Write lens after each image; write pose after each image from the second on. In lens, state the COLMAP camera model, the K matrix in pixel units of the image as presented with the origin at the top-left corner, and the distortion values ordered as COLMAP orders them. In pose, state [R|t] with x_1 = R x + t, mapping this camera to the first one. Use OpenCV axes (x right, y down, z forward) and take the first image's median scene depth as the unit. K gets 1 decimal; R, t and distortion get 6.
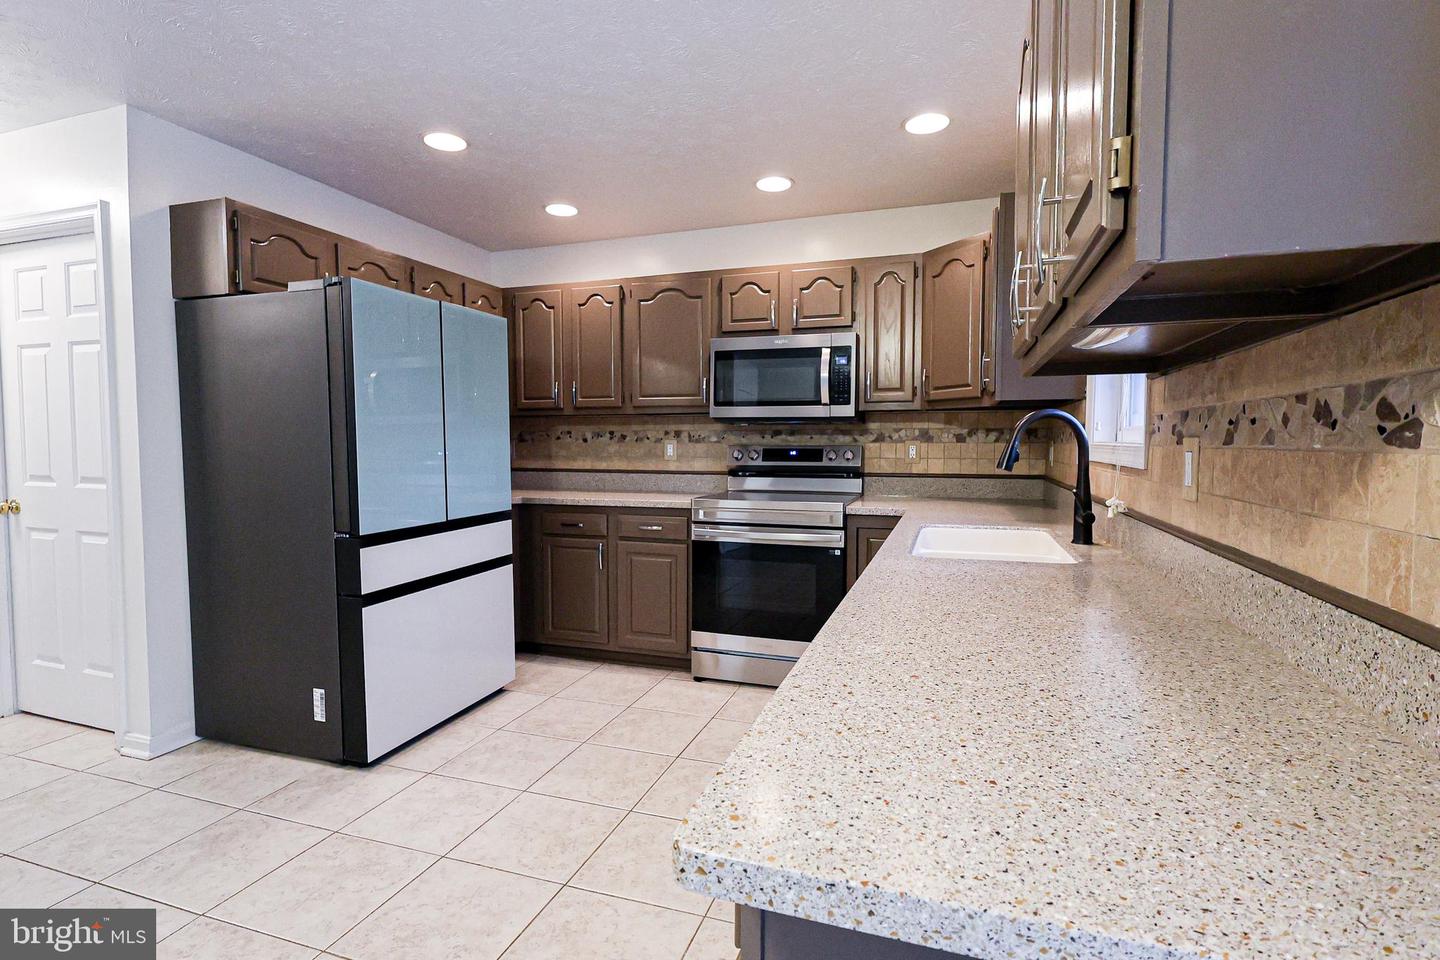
lens RADIAL K [[694.5, 0, 716.5], [0, 694.5, 474.6], [0, 0, 1]] dist [-0.003860, 0.000260]
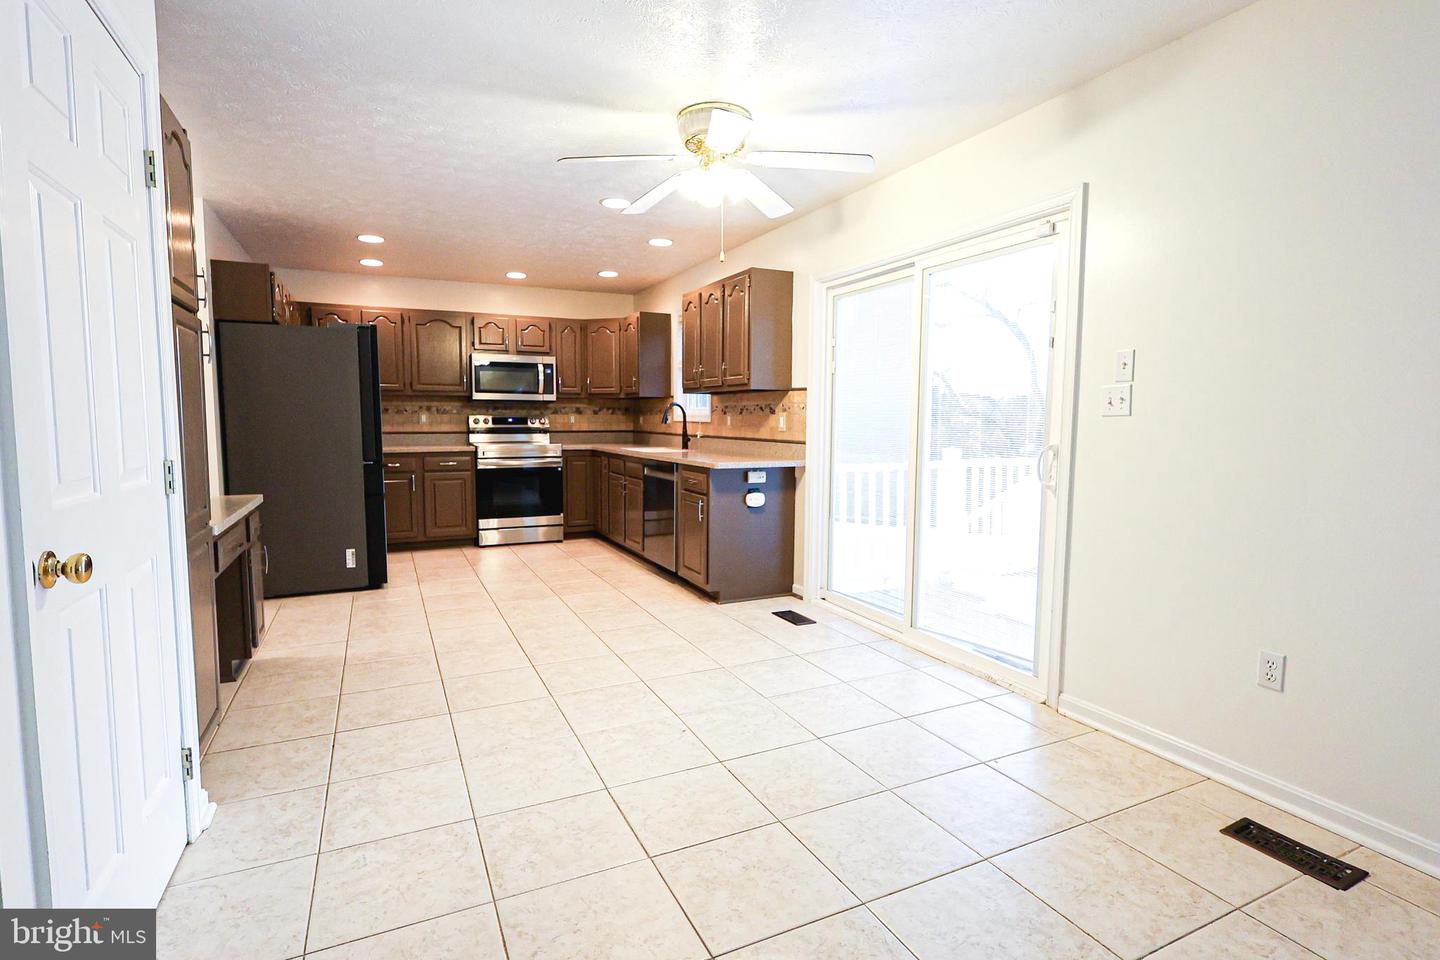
lens RADIAL K [[694.5, 0, 719.1], [0, 694.5, 477.9], [0, 0, 1]] dist [-0.003860, 0.000260]
pose [[0.708416, -0.058405, 0.703375, -0.834420], [0.028811, 0.998133, 0.053862, 0.039884], [-0.705207, -0.017892, 0.708776, -0.685593]]
